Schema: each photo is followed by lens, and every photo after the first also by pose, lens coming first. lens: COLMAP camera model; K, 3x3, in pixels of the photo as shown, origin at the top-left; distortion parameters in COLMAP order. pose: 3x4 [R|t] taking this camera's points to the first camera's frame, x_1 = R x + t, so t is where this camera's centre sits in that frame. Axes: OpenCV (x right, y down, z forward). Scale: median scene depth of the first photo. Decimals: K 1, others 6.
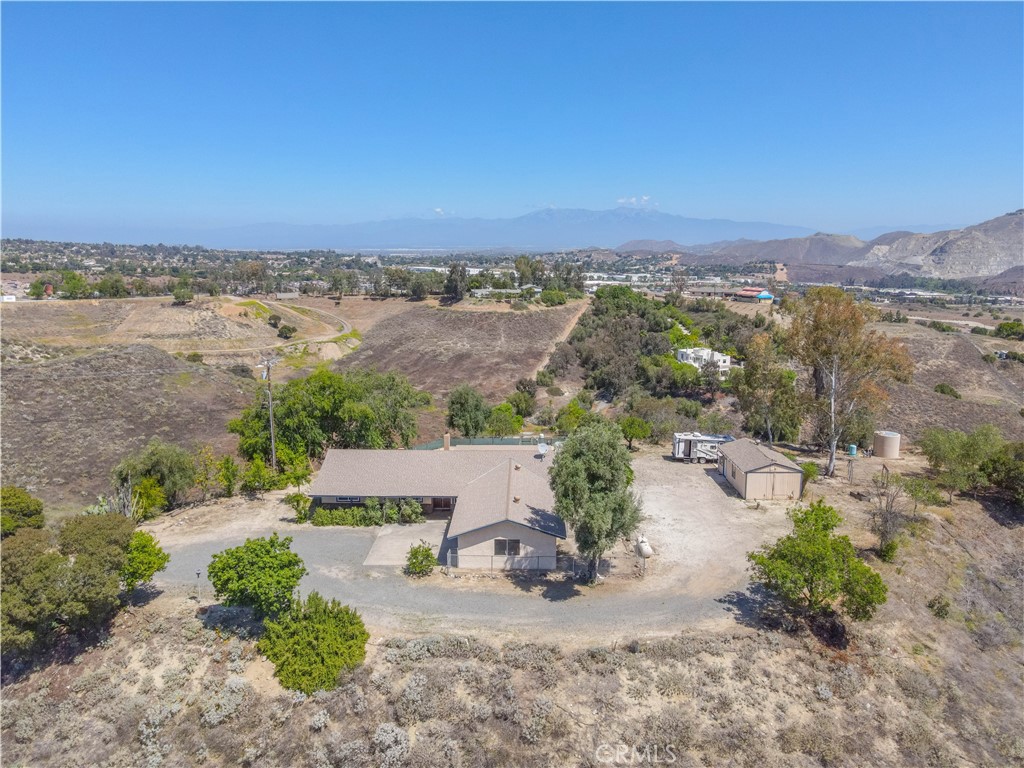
lens RADIAL K [[739.9, 0, 517.9], [0, 739.9, 386.0], [0, 0, 1]] dist [0.011166, 0.013449]
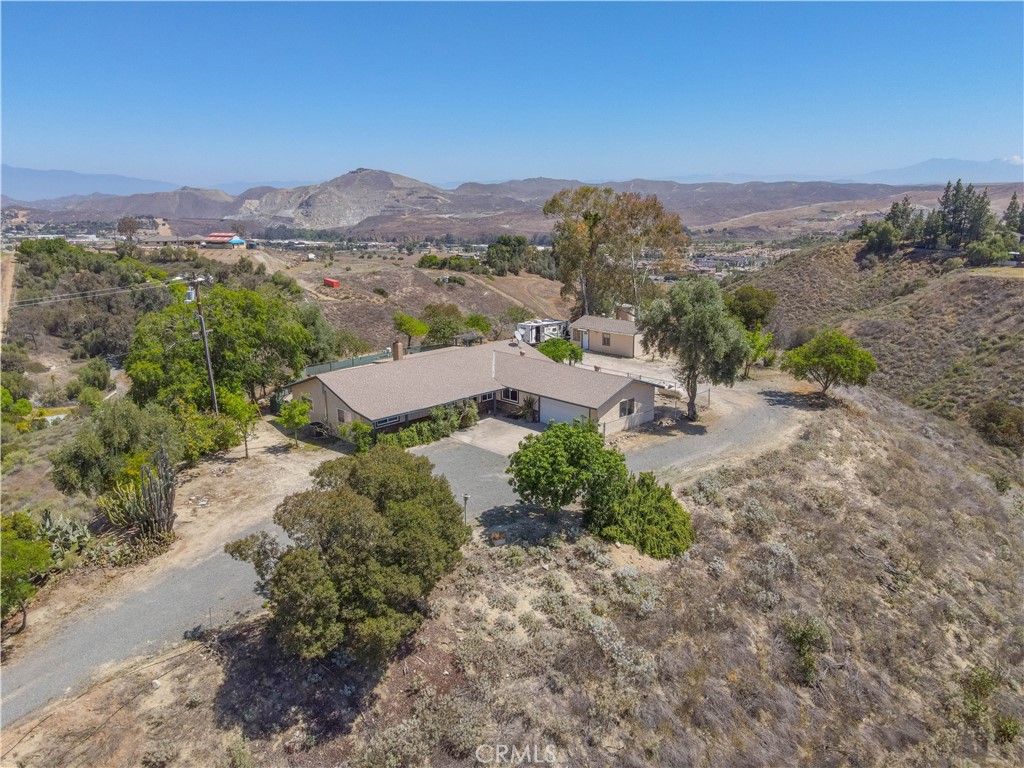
lens RADIAL K [[739.9, 0, 515.8], [0, 739.9, 382.0], [0, 0, 1]] dist [0.011166, 0.013449]
pose [[0.705356, -0.175764, 0.686717, -0.556244], [0.139538, 0.984245, 0.108591, 0.031166], [-0.694983, 0.019228, 0.718769, 0.238512]]
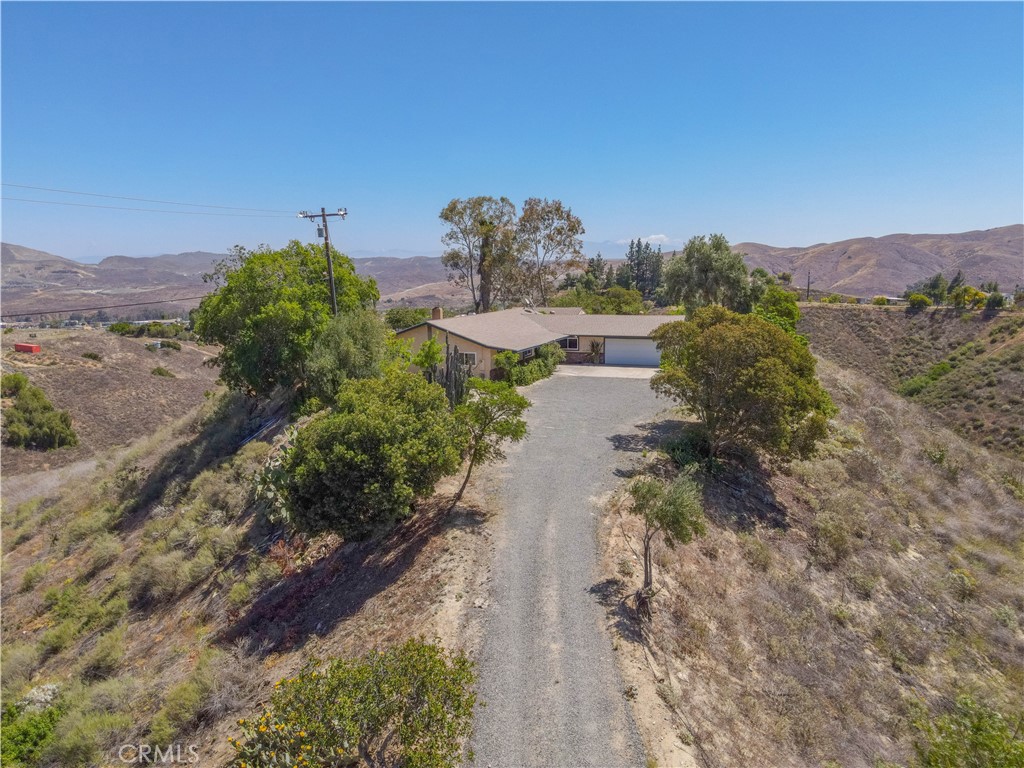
lens RADIAL K [[739.9, 0, 513.2], [0, 739.9, 386.0], [0, 0, 1]] dist [0.011166, 0.013449]
pose [[0.348269, -0.150940, 0.925163, -0.817550], [0.188386, 0.978085, 0.088658, 0.084471], [-0.918270, 0.143411, 0.369071, 0.534206]]
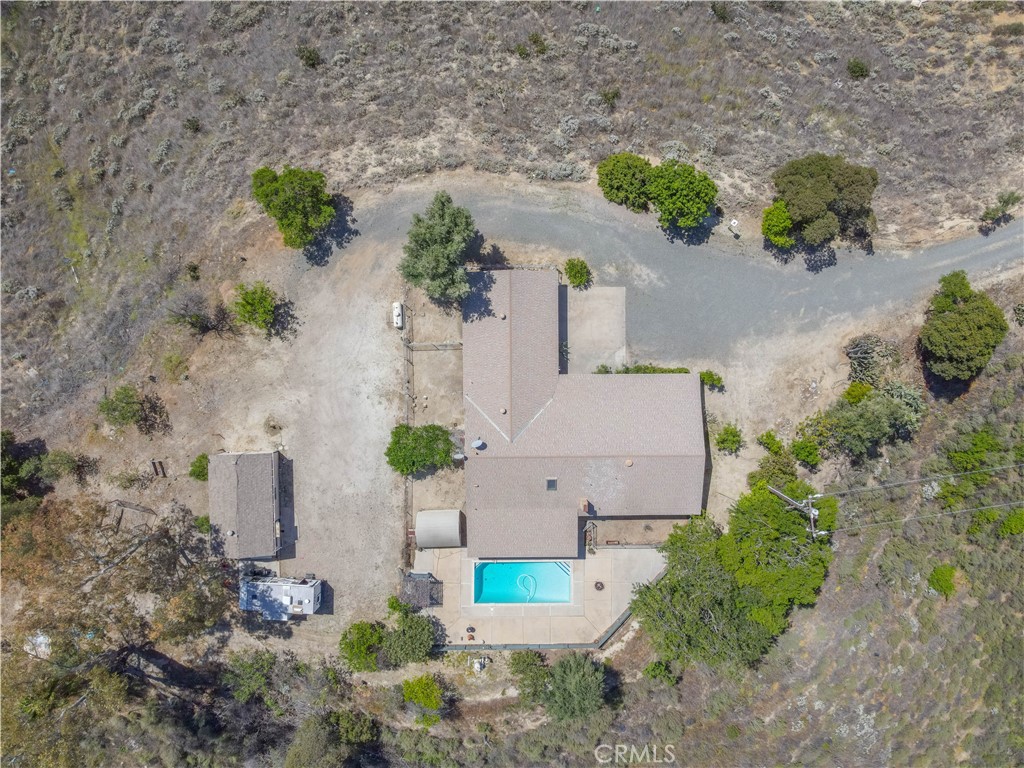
lens RADIAL K [[739.9, 0, 515.6], [0, 739.9, 383.2], [0, 0, 1]] dist [0.011166, 0.013449]
pose [[-0.999888, 0.013516, 0.006357, -0.019851], [0.003627, -0.193115, 0.981169, -0.697293], [0.014489, 0.981083, 0.193045, 0.620989]]
